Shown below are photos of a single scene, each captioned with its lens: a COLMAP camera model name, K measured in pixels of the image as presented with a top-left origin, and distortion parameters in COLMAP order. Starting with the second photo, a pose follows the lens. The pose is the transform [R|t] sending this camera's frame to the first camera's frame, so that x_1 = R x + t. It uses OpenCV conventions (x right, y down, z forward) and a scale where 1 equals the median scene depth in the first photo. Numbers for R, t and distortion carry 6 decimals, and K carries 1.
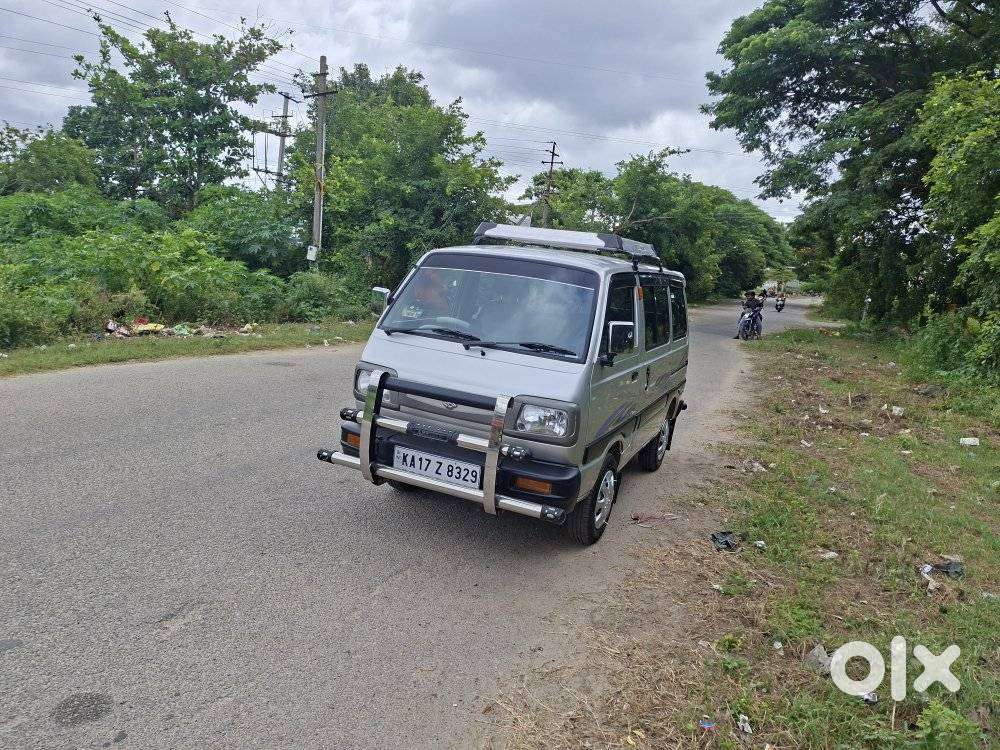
lens RADIAL K [[709.8, 0, 499.7], [0, 709.8, 336.7], [0, 0, 1]] dist [0.066167, -0.065043]
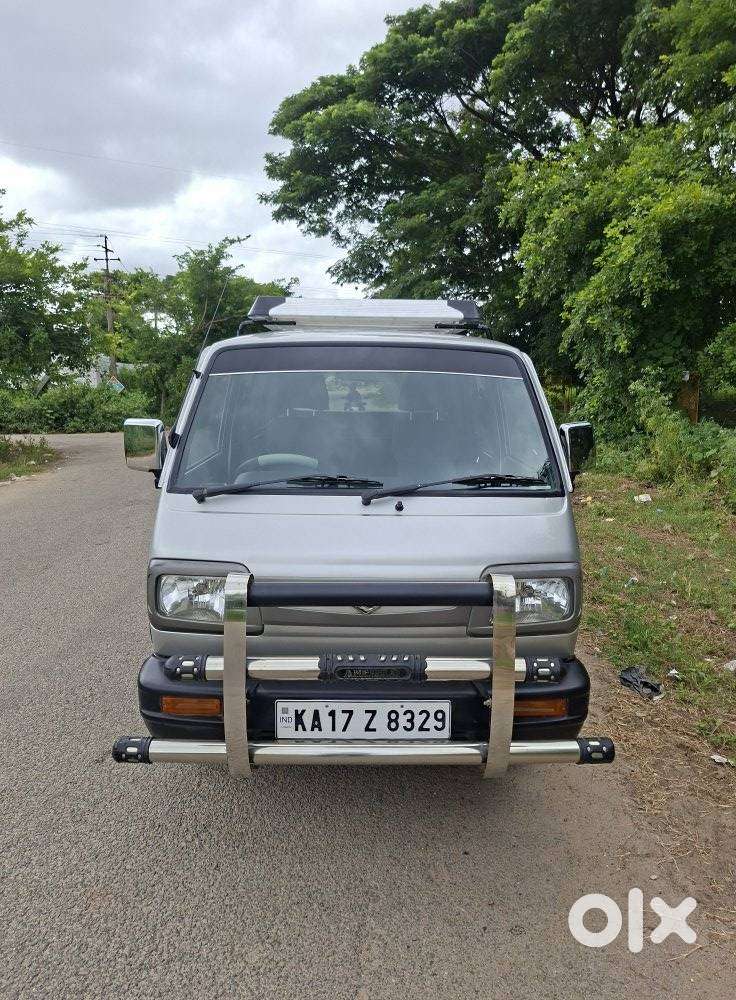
lens RADIAL K [[705.8, 0, 365.9], [0, 705.8, 501.4], [0, 0, 1]] dist [0.066064, -0.075785]
pose [[0.900996, -0.170082, 0.399096, -0.090993], [0.137498, 0.984471, 0.109136, -0.015668], [-0.411461, -0.043456, 0.910391, 0.158664]]
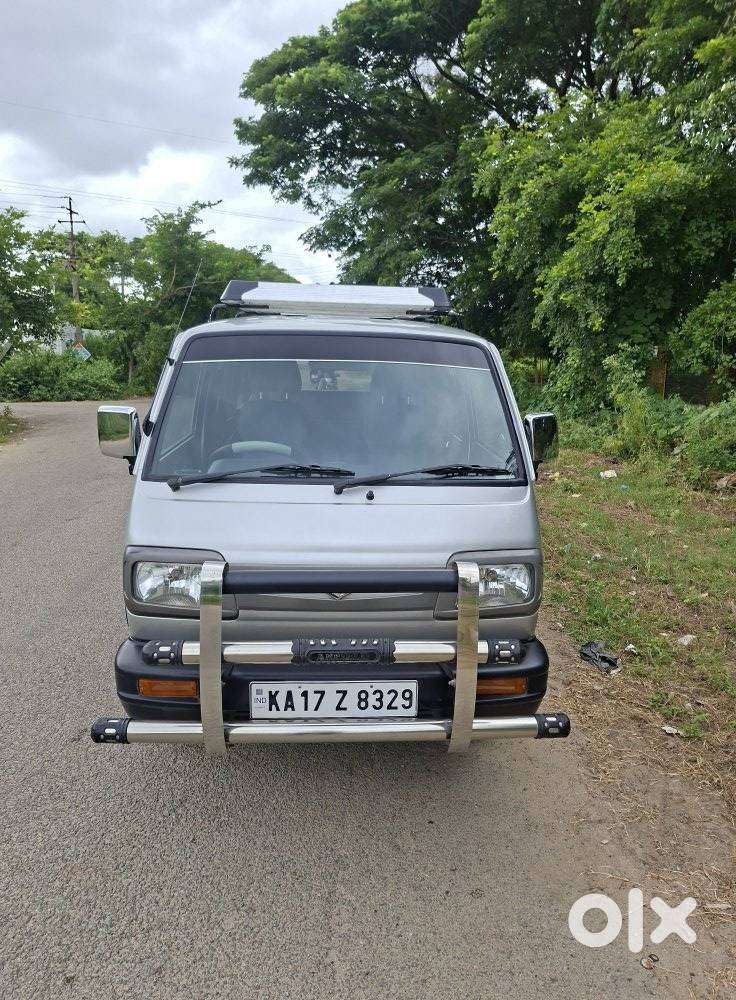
lens RADIAL K [[704.5, 0, 370.5], [0, 704.5, 501.5], [0, 0, 1]] dist [0.083809, -0.100929]
pose [[0.882970, -0.184028, 0.431853, -0.092436], [0.127650, 0.979415, 0.156369, -0.021426], [-0.451740, -0.082943, 0.888286, 0.153001]]
